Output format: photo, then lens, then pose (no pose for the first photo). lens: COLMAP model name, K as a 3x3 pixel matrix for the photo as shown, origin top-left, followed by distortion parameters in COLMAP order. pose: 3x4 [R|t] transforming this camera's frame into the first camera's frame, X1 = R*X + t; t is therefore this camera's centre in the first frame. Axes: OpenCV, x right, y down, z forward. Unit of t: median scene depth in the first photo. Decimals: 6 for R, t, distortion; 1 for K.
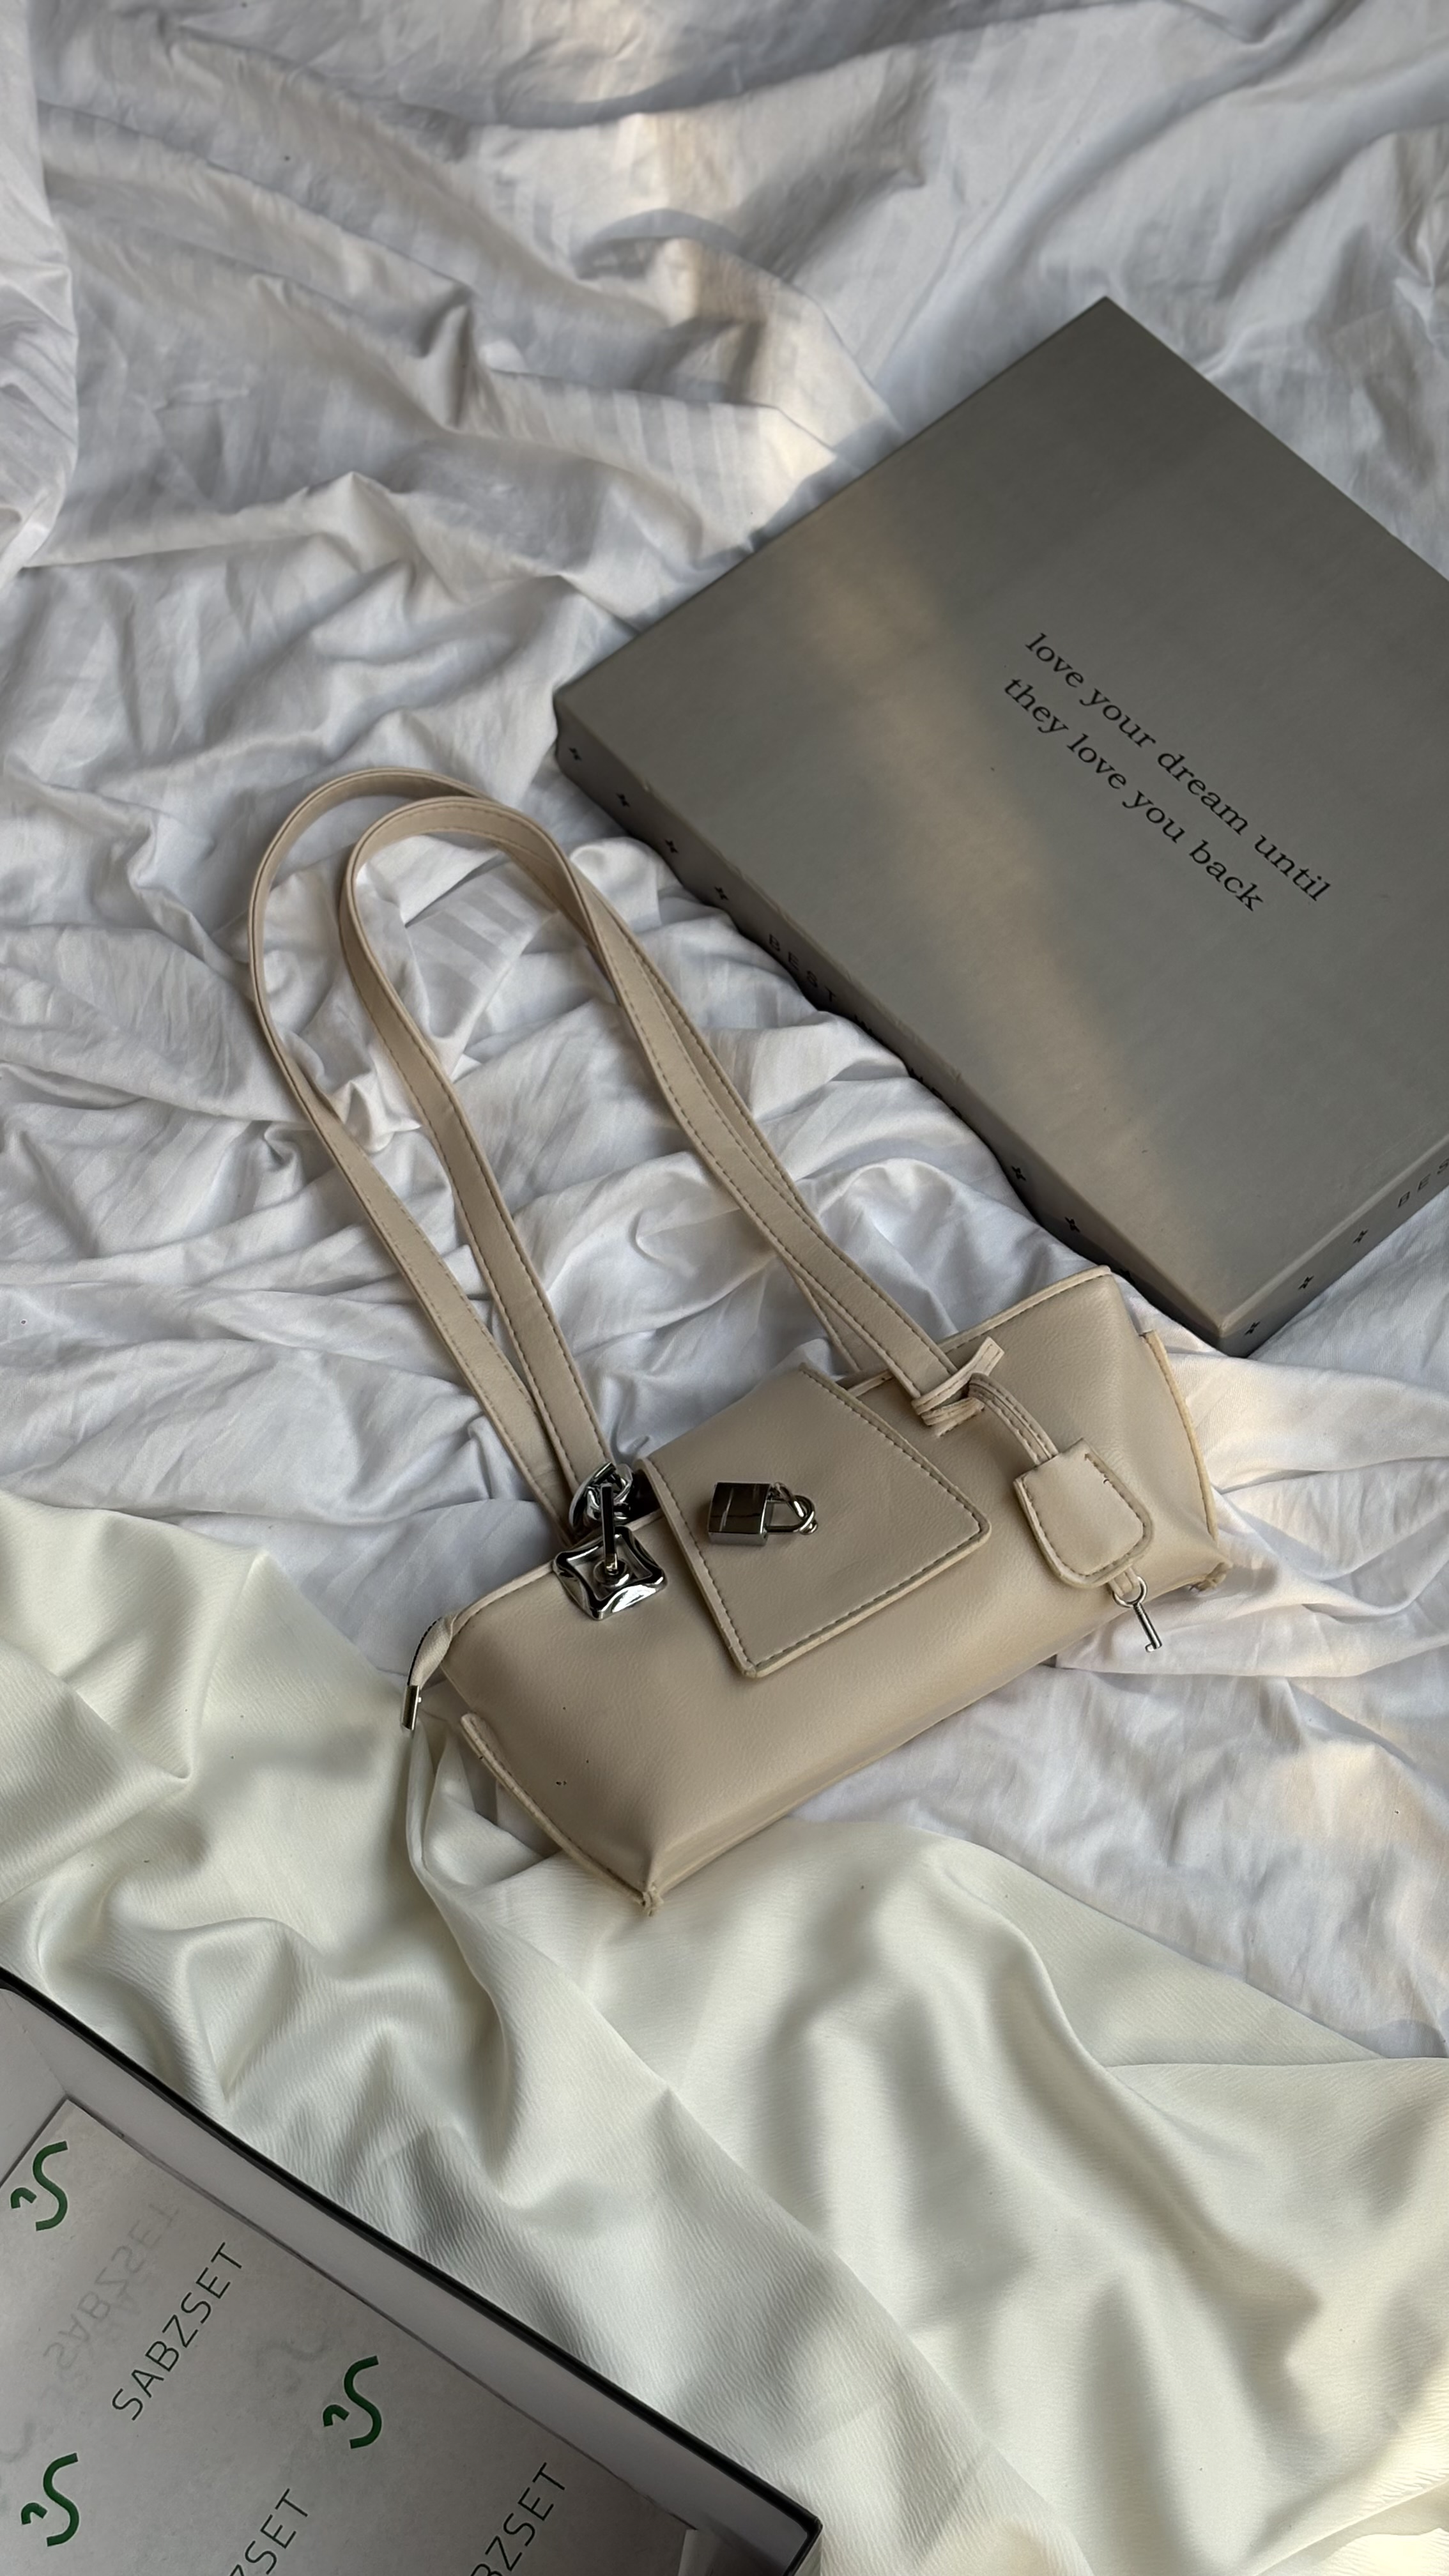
lens RADIAL K [[3870.8, 0, 724.5], [0, 3870.8, 1288.0], [0, 0, 1]] dist [0.269249, -1.038055]
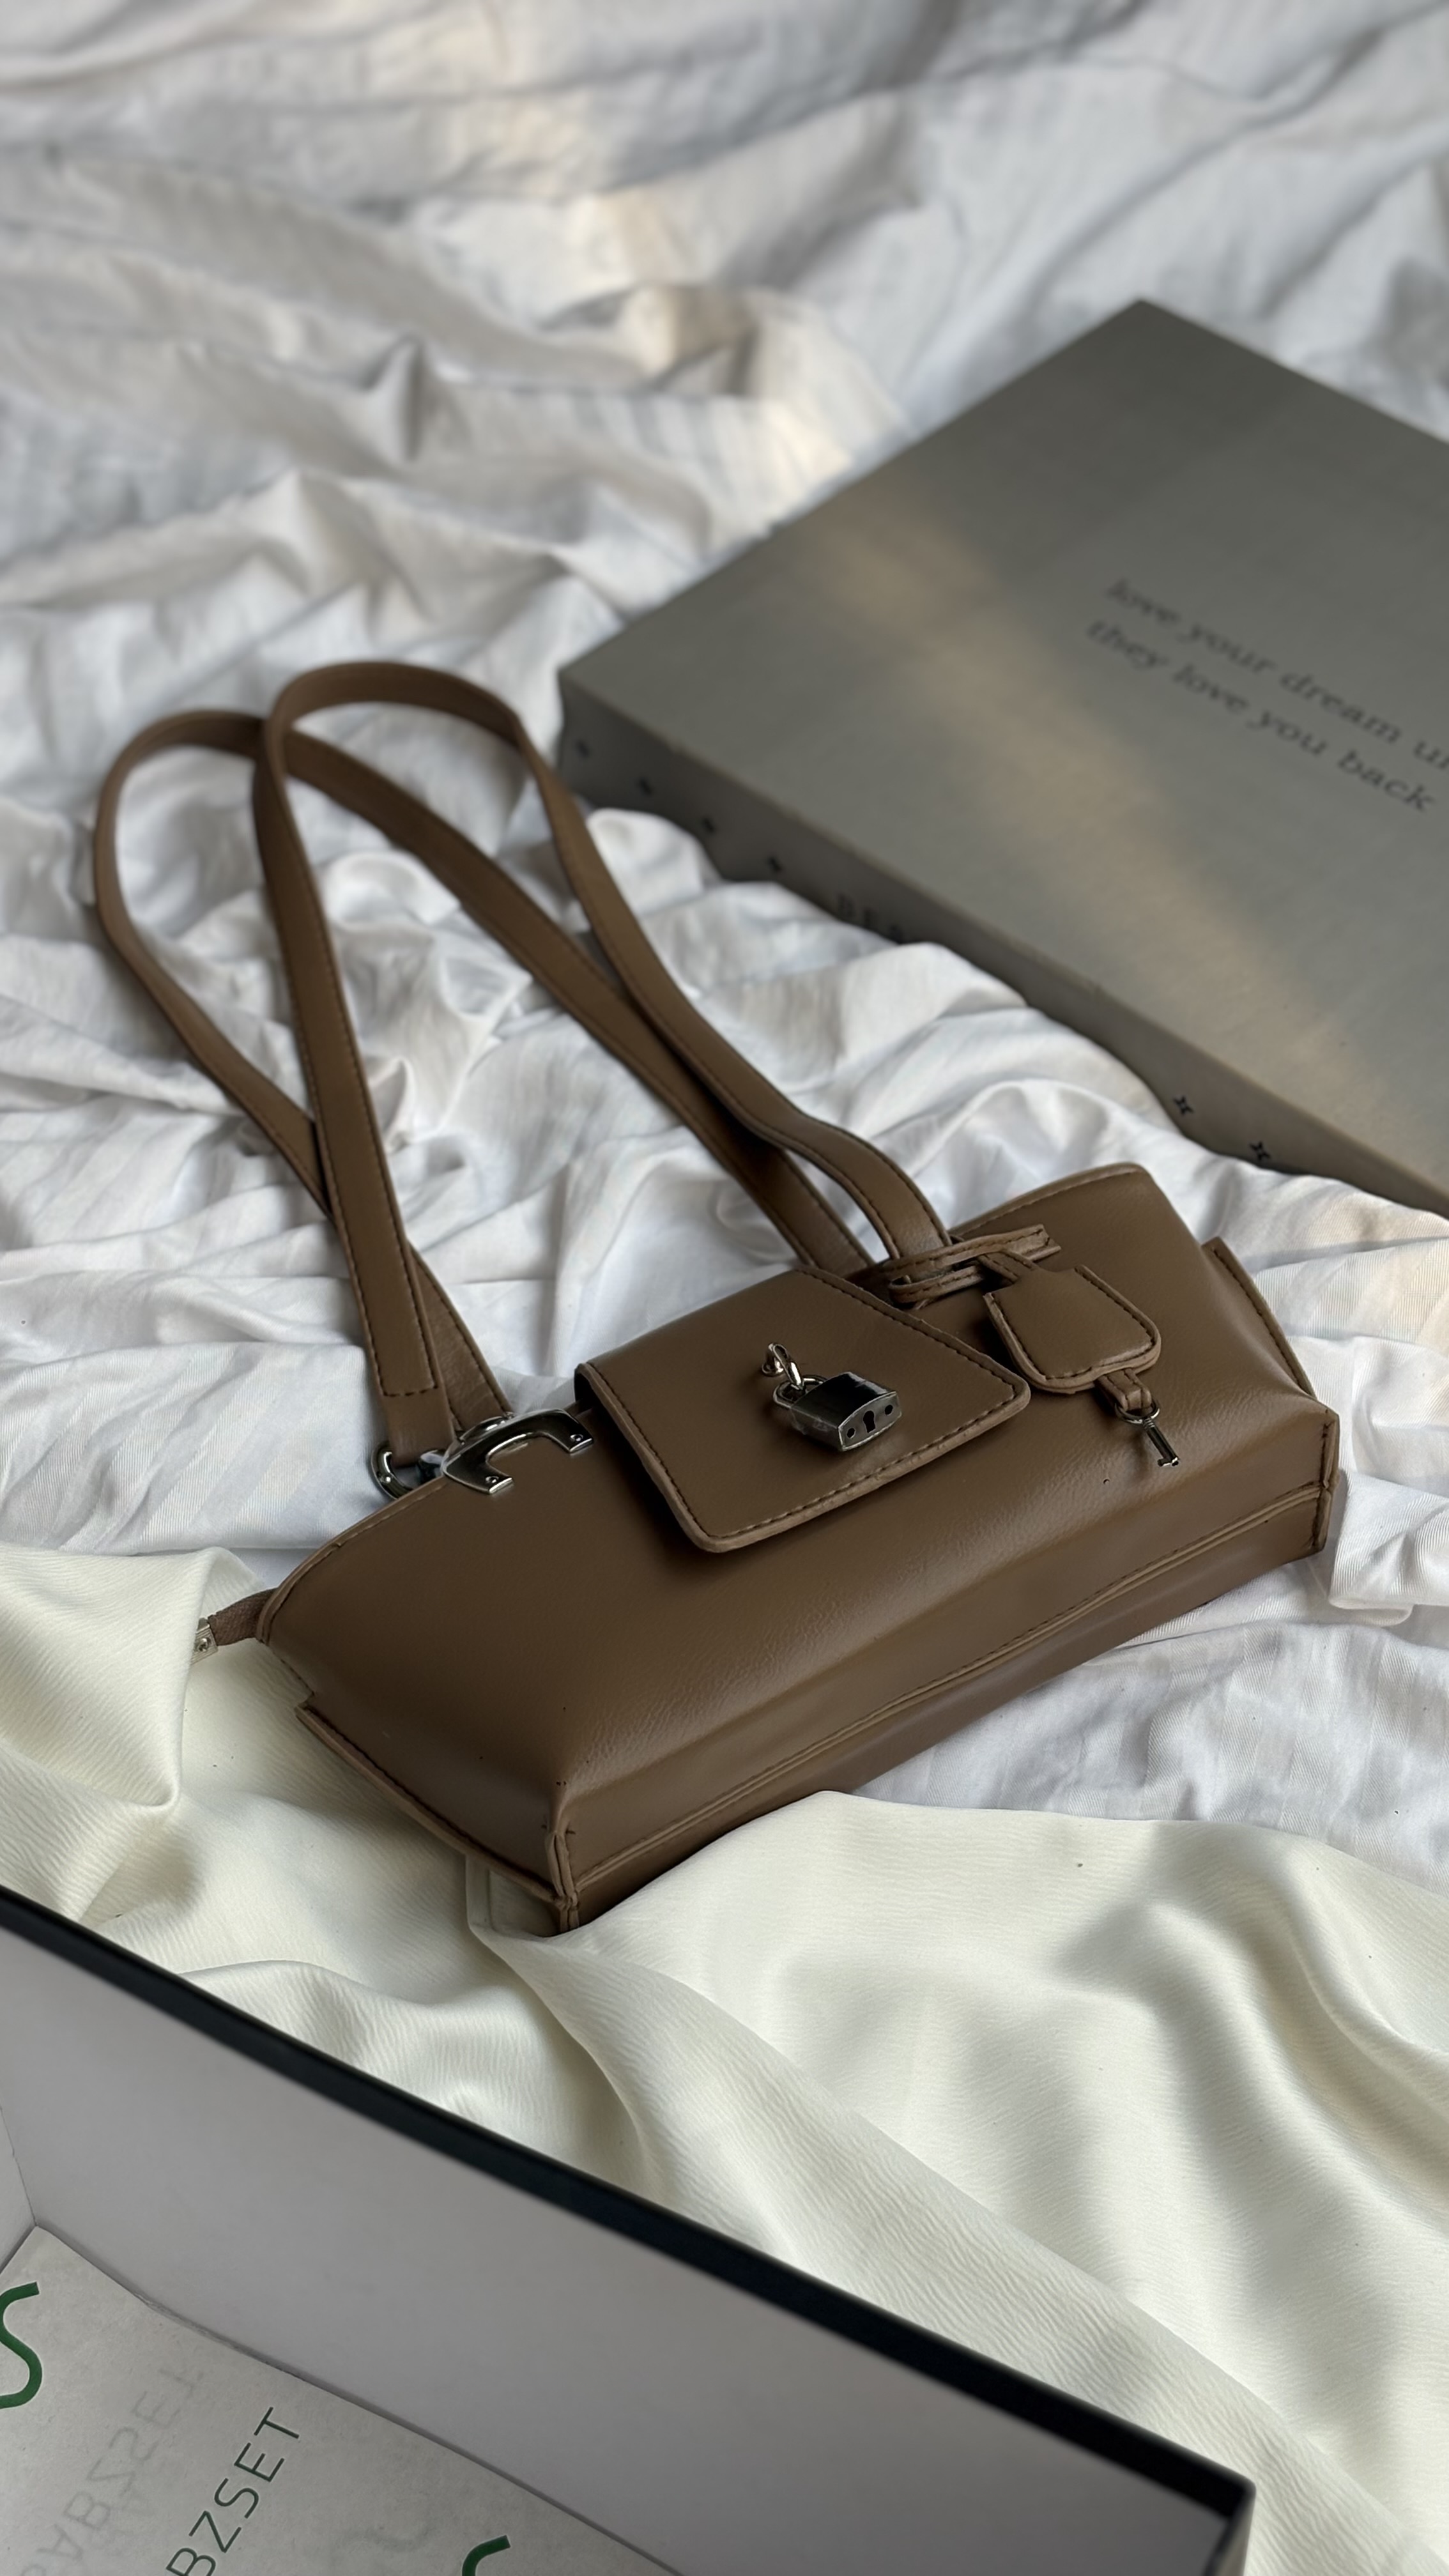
lens RADIAL K [[3894.0, 0, 736.4], [0, 3894.0, 1293.8], [0, 0, 1]] dist [0.274991, -1.088194]
pose [[0.996309, -0.070800, 0.048542, -0.051837], [0.081746, 0.955105, -0.284766, 0.205433], [-0.026201, 0.287683, 0.957367, 0.216155]]
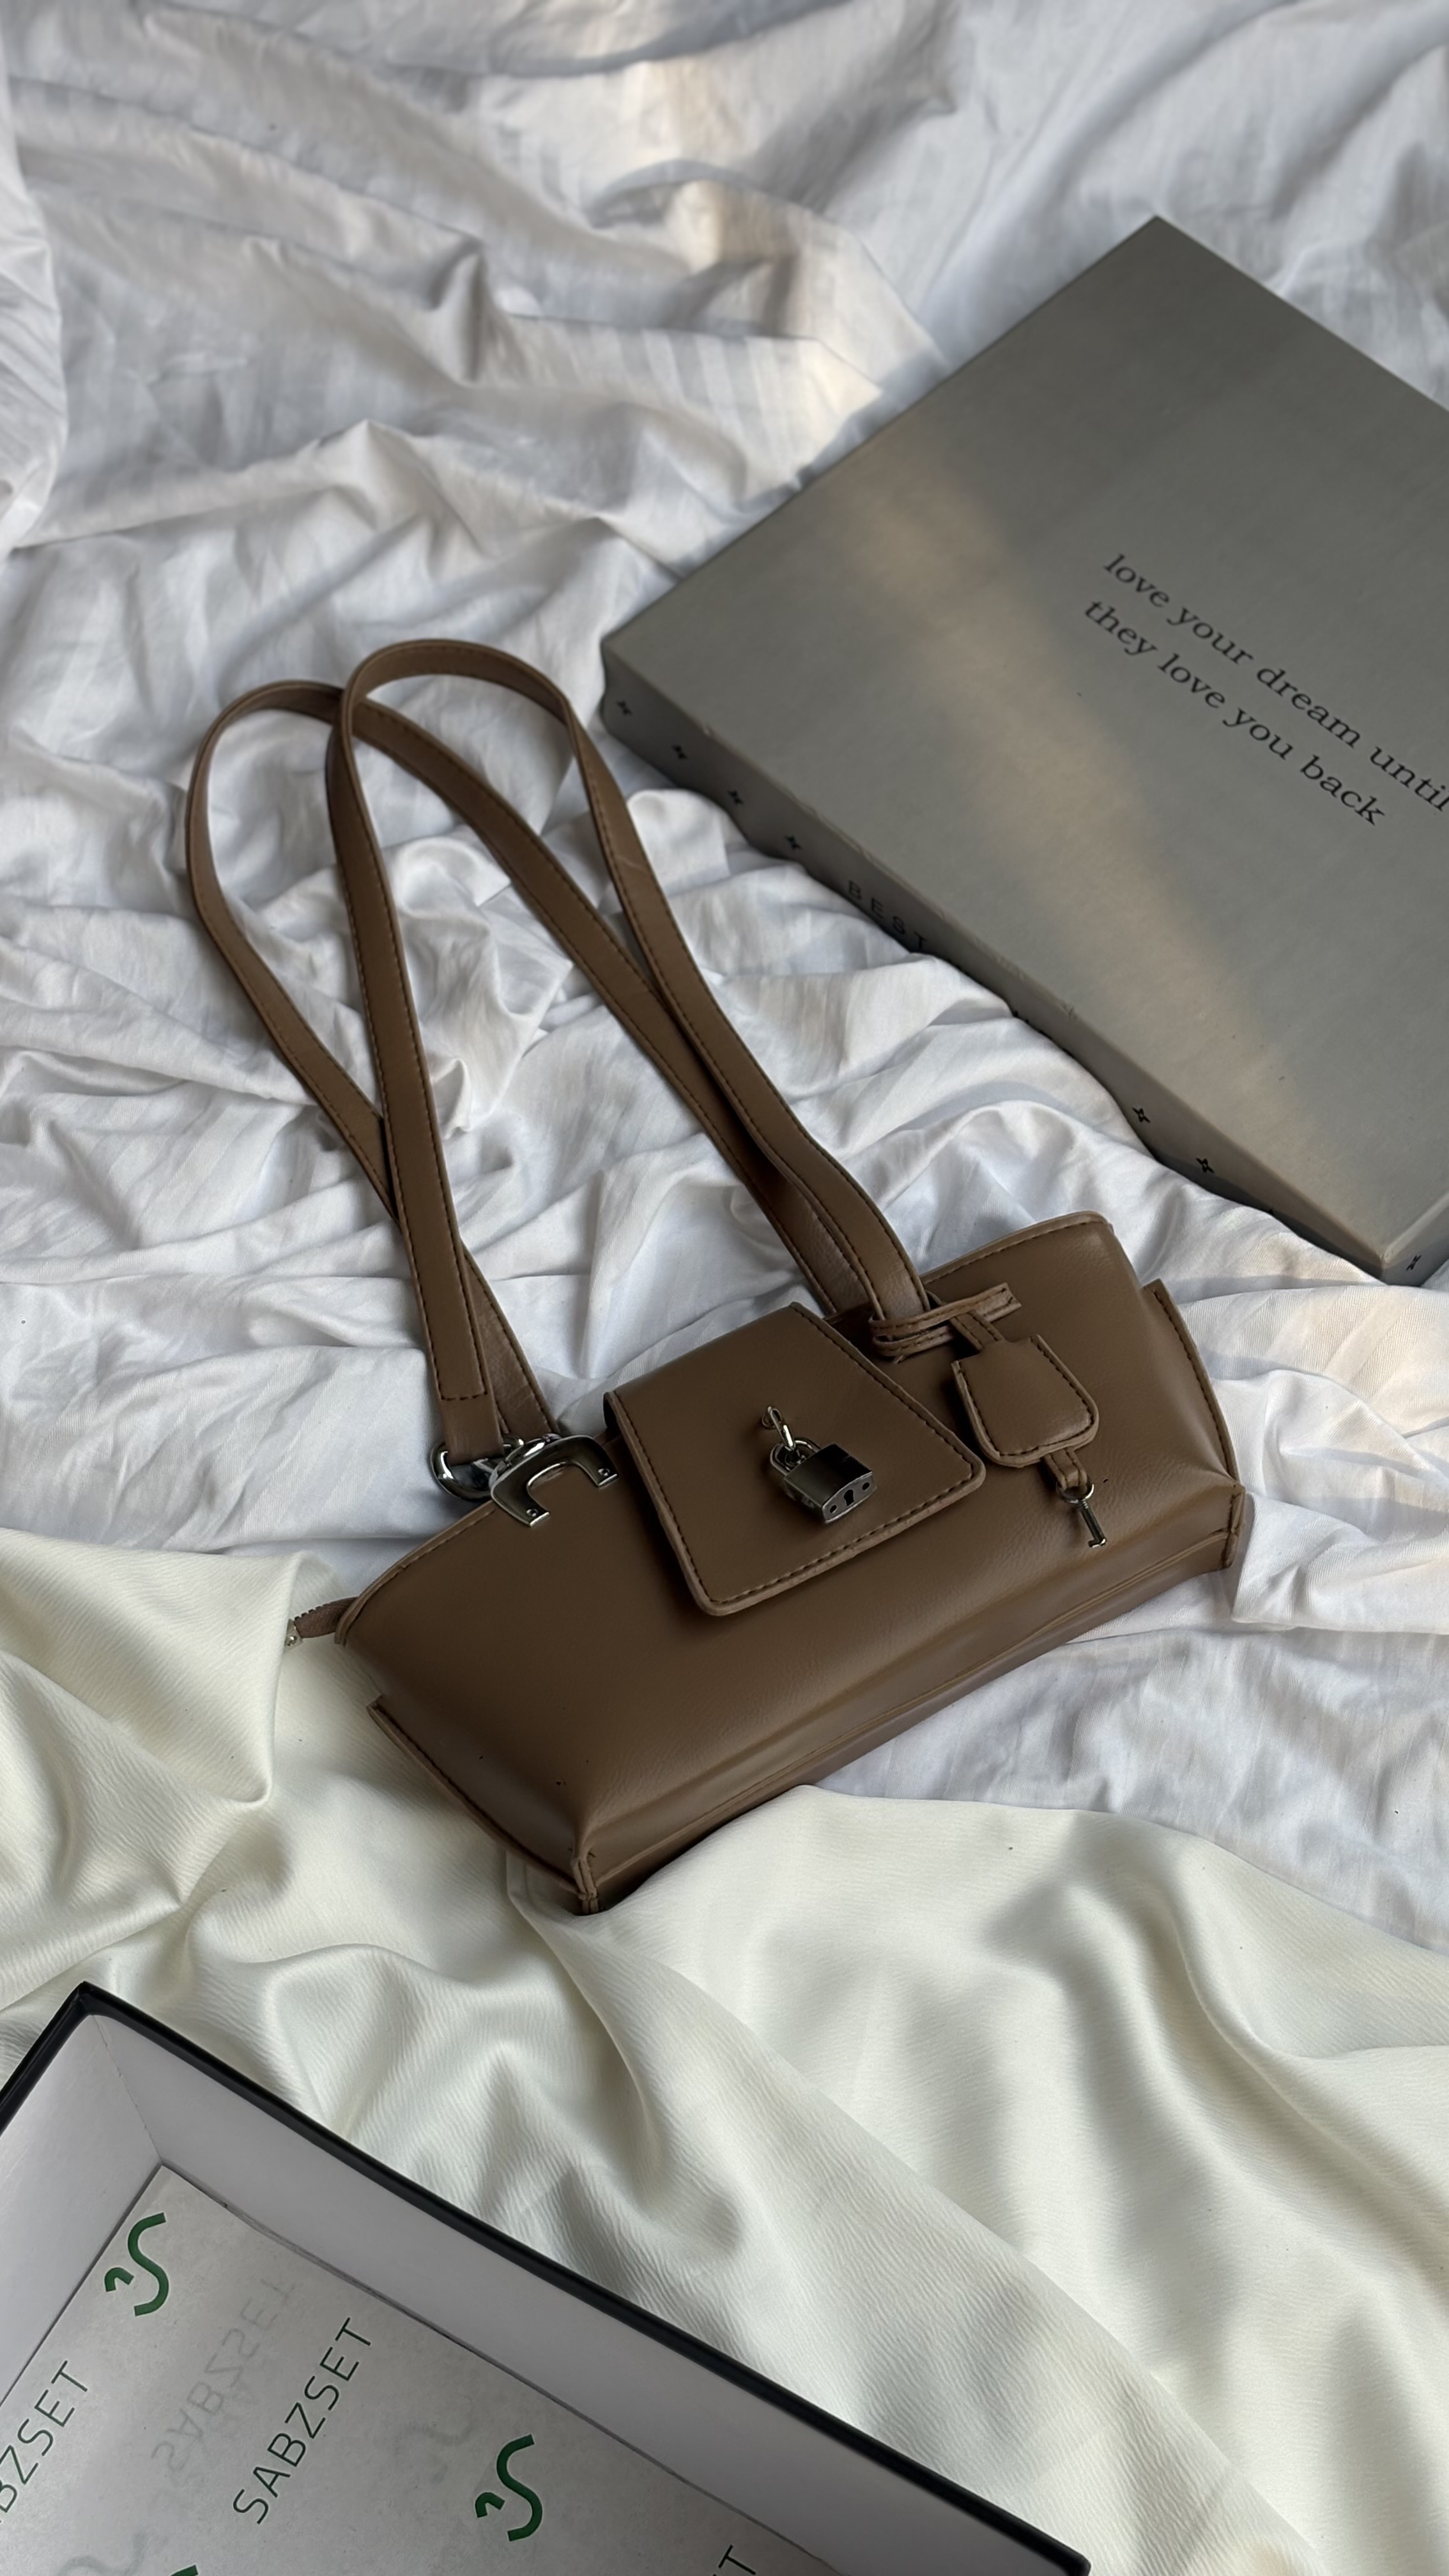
lens RADIAL K [[3870.8, 0, 724.5], [0, 3870.8, 1288.0], [0, 0, 1]] dist [0.269249, -1.038055]
pose [[0.998413, -0.051671, 0.022375, -0.040186], [0.053059, 0.996363, -0.066676, 0.059849], [-0.018848, 0.067757, 0.997524, 0.081269]]
